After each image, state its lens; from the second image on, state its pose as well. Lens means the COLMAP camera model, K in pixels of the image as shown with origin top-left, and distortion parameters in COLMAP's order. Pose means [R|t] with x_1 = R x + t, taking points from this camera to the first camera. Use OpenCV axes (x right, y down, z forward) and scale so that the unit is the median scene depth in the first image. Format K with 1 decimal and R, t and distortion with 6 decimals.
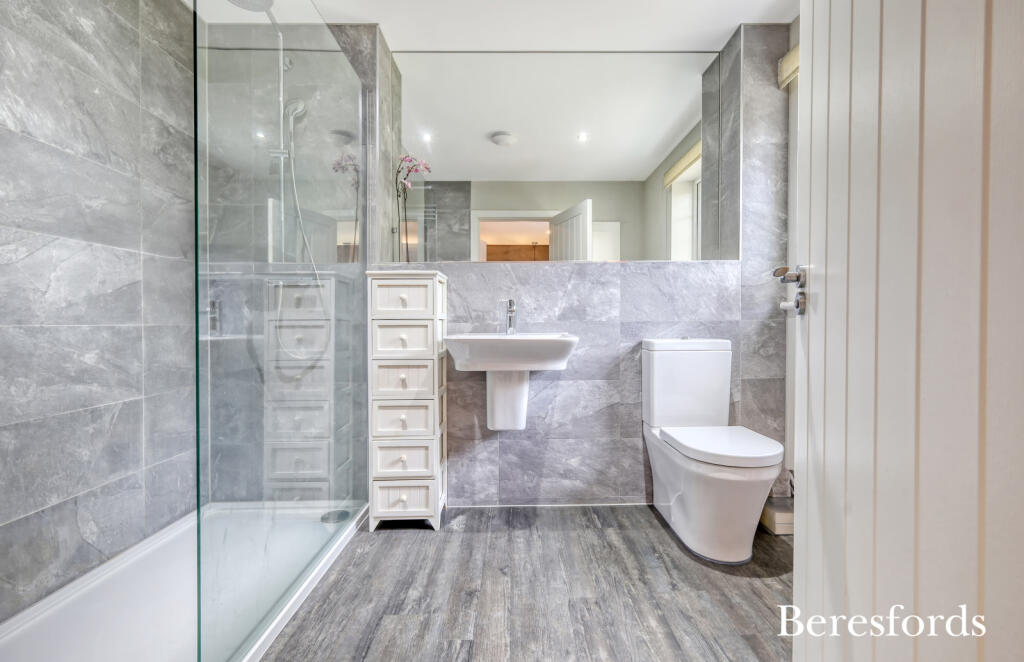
lens RADIAL K [[451.0, 0, 514.1], [0, 451.0, 317.3], [0, 0, 1]] dist [0.017353, -0.000008]
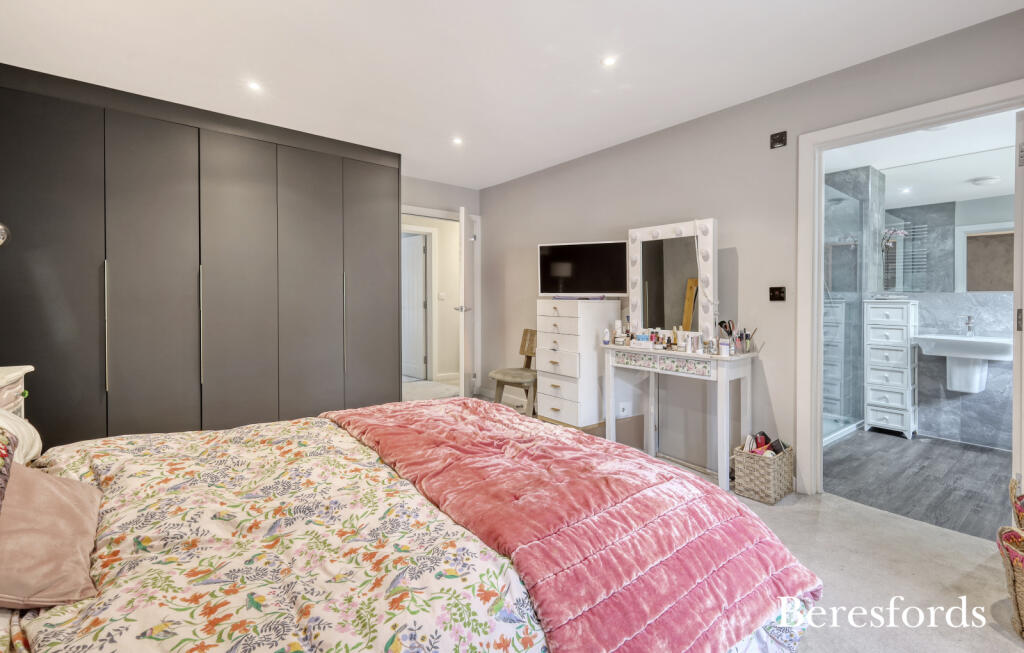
lens RADIAL K [[448.4, 0, 512.1], [0, 448.4, 297.0], [0, 0, 1]] dist [0.001667, 0.000623]
pose [[0.604025, 0.005299, -0.796948, 0.299456], [-0.006441, 0.999978, 0.001768, -0.102843], [0.796939, 0.004065, 0.604046, -1.361257]]
